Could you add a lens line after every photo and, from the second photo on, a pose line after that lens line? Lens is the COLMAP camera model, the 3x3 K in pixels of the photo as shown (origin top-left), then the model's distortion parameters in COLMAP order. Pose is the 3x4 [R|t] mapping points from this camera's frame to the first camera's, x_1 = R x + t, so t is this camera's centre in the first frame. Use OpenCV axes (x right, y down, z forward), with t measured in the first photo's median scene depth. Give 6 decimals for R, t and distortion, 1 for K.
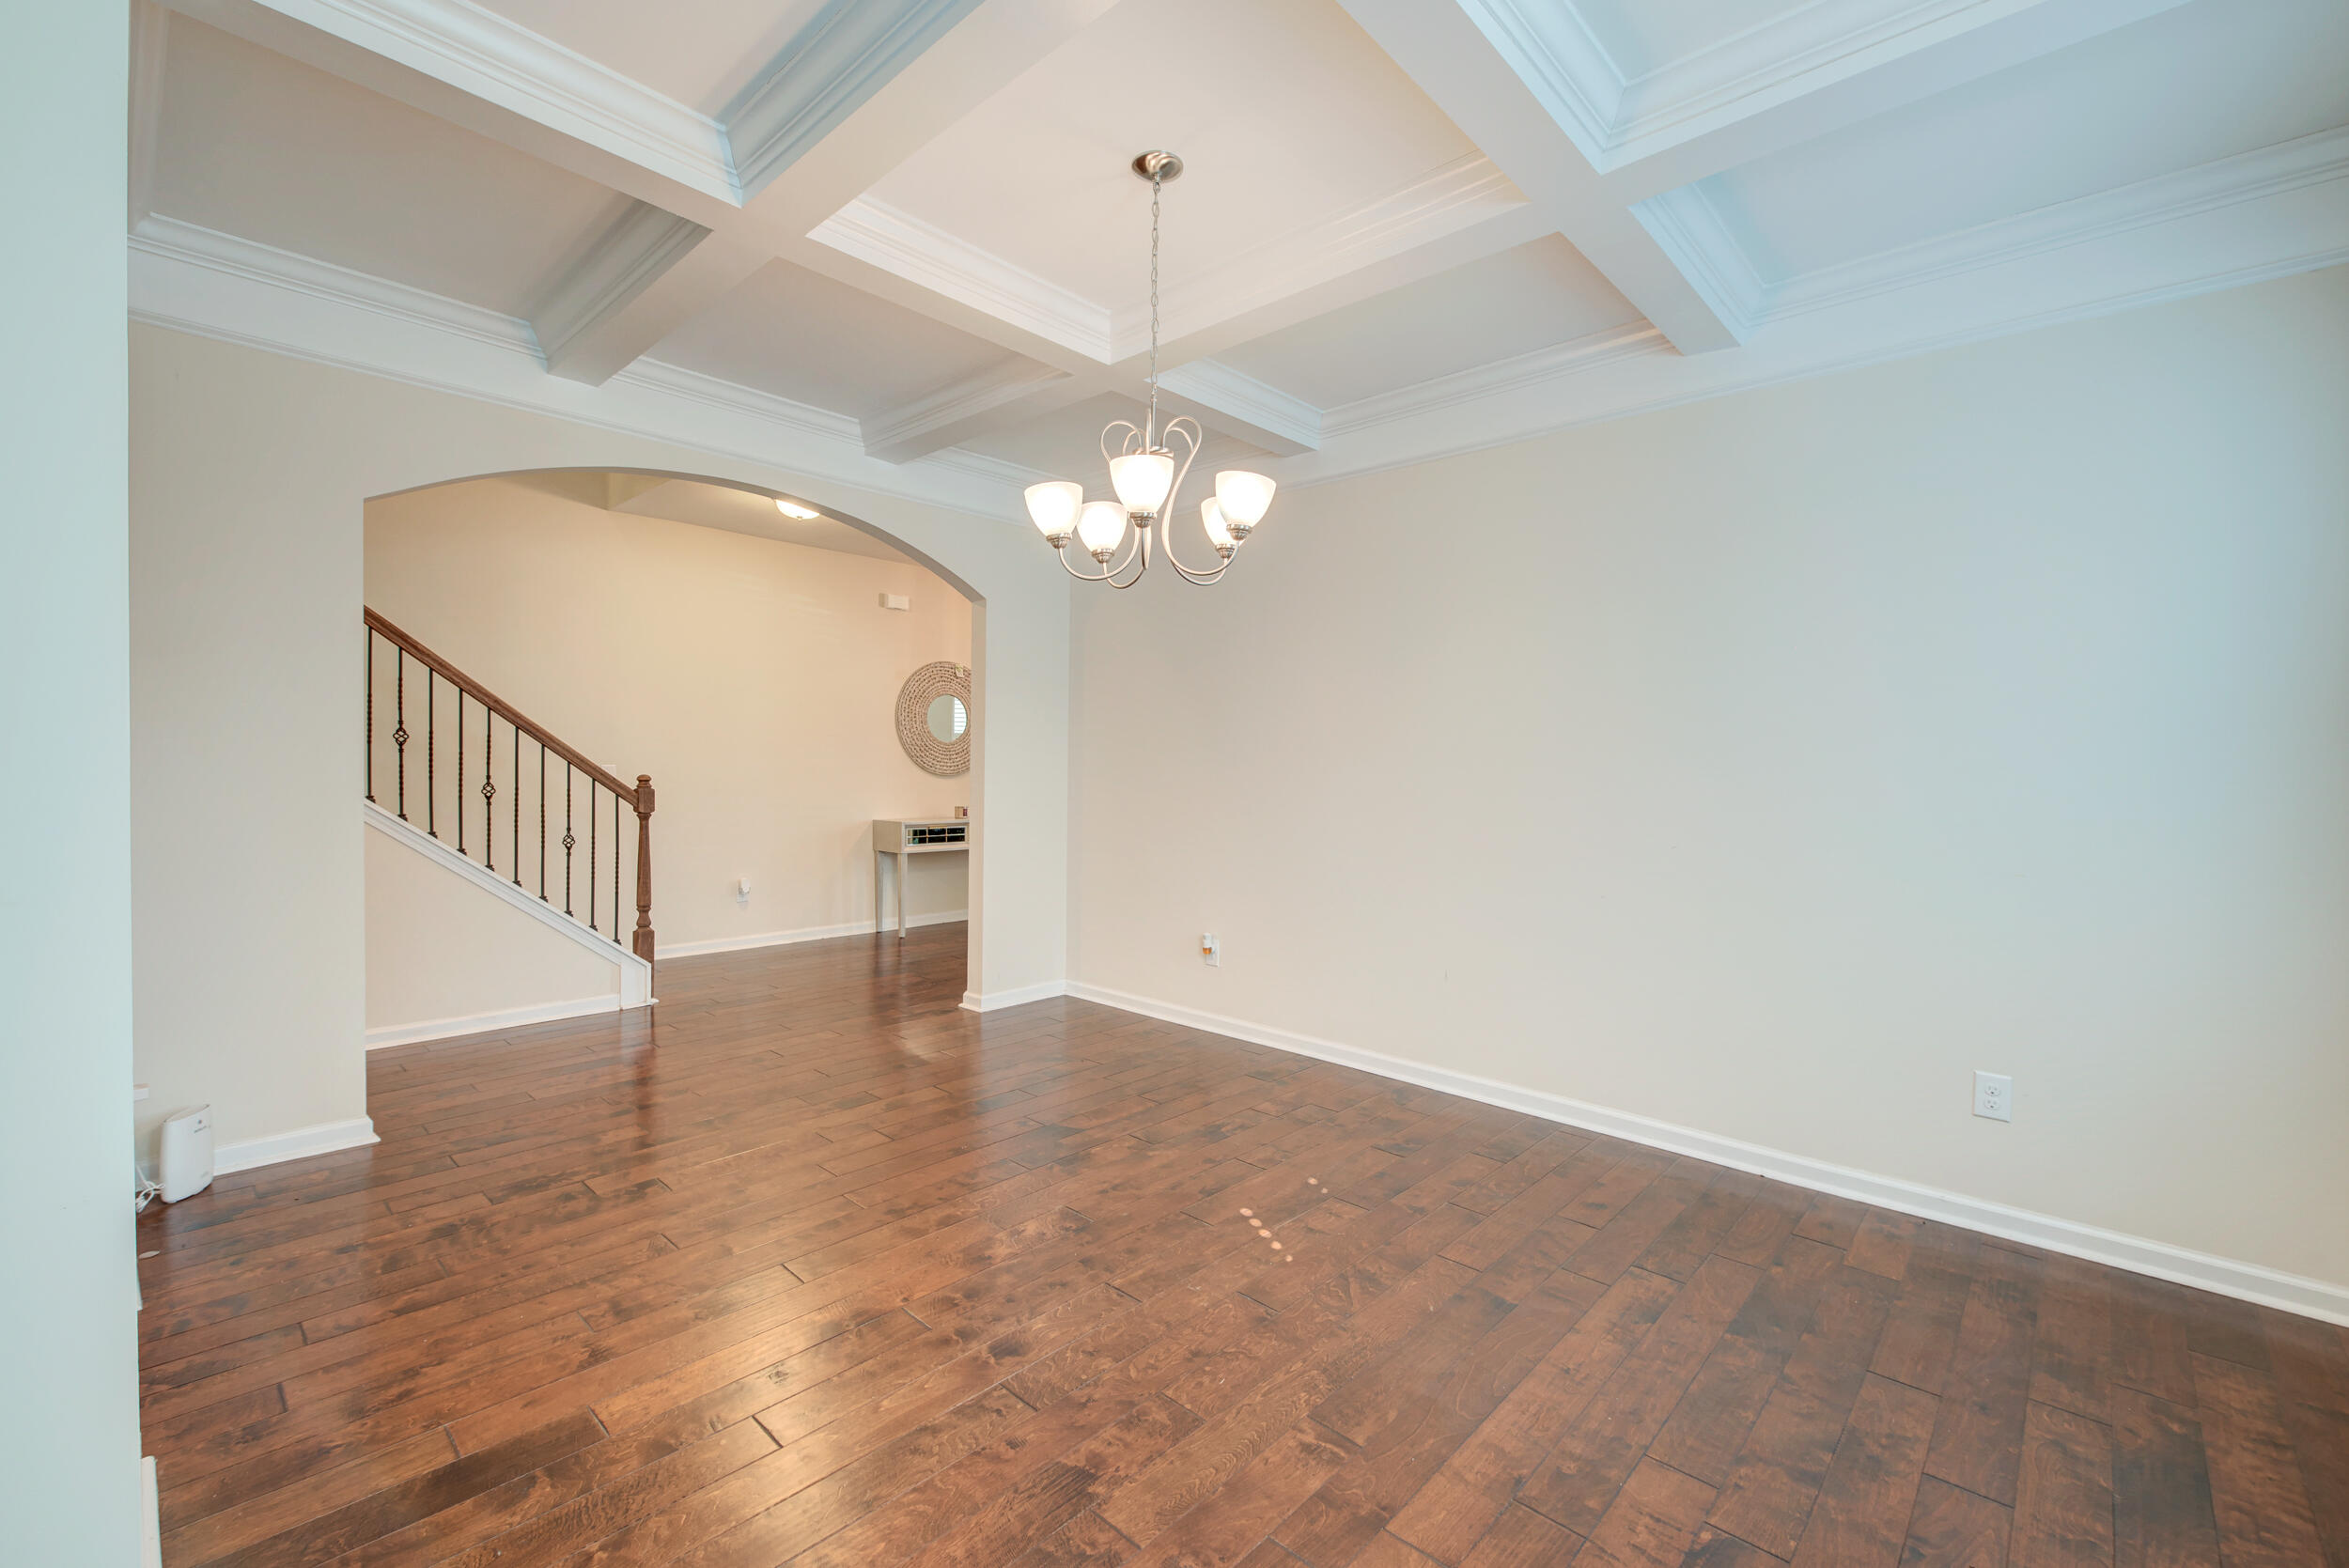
lens RADIAL K [[991.0, 0, 1174.5], [0, 991.0, 784.0], [0, 0, 1]] dist [0.002073, 0.000087]
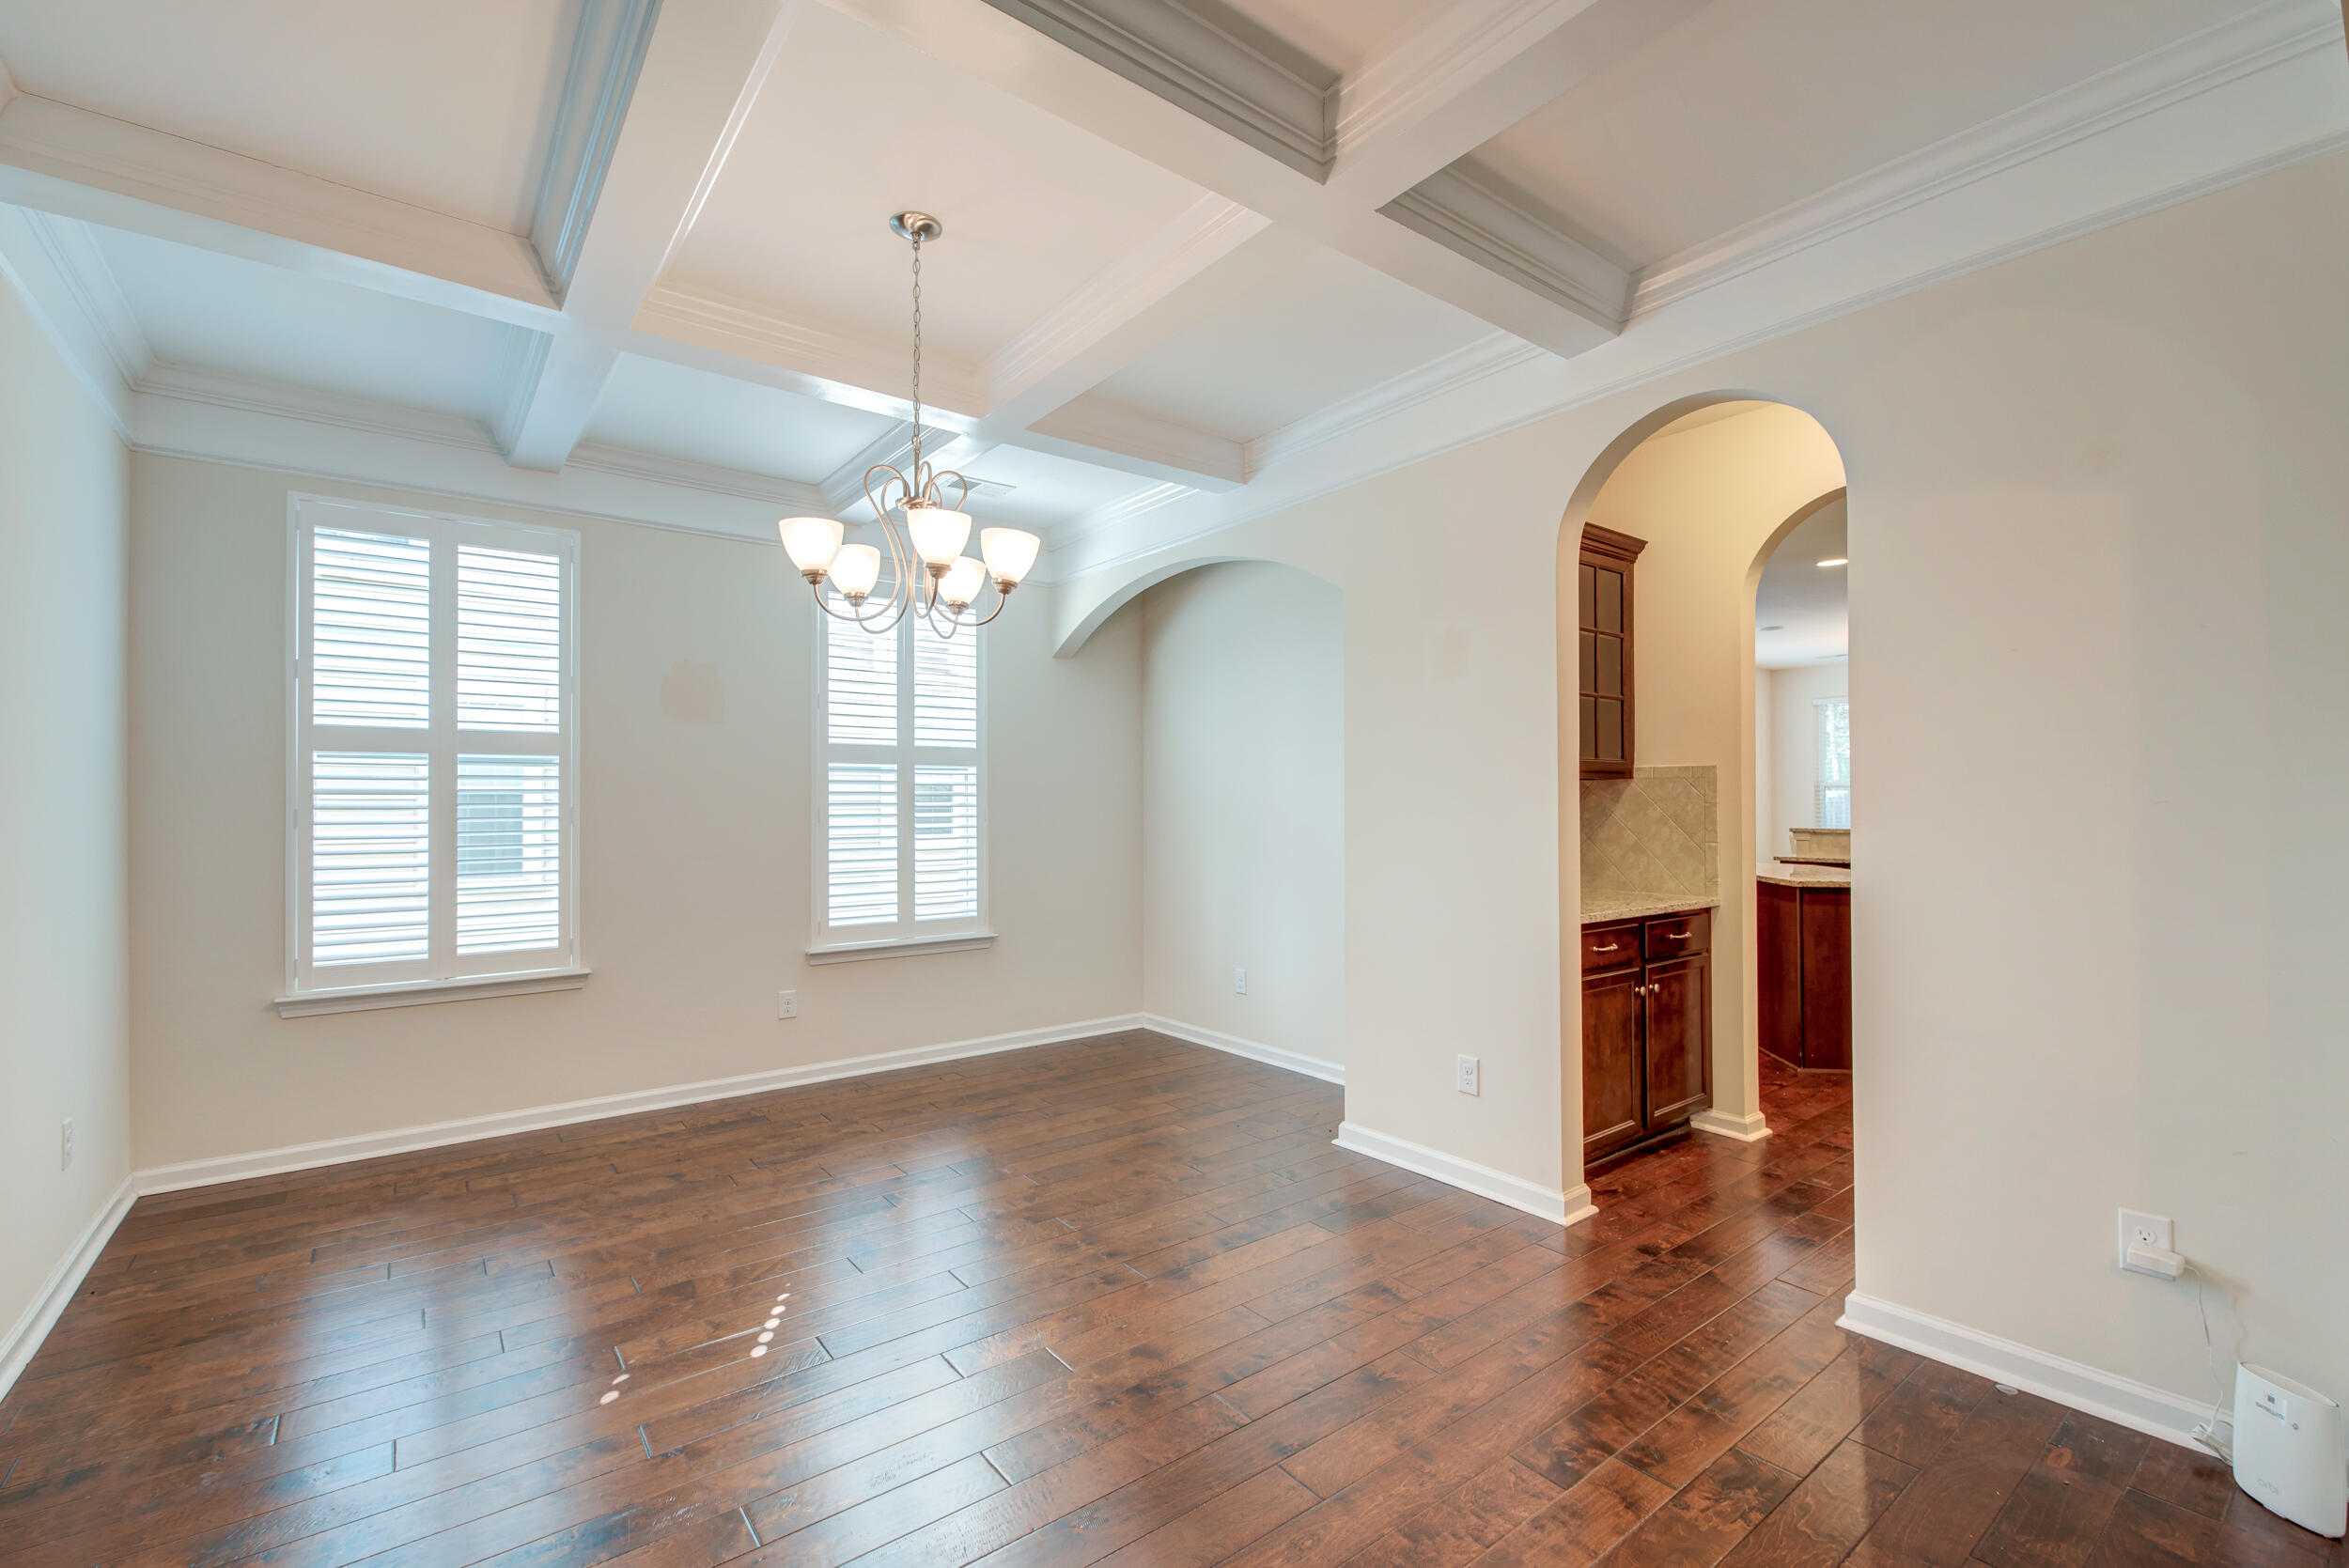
lens RADIAL K [[991.0, 0, 1174.5], [0, 991.0, 784.0], [0, 0, 1]] dist [0.002073, 0.000087]
pose [[-0.986774, -0.007003, 0.161949, -0.407066], [-0.006833, 0.999975, 0.001604, -0.048222], [-0.161956, 0.000476, -0.986798, 1.780465]]
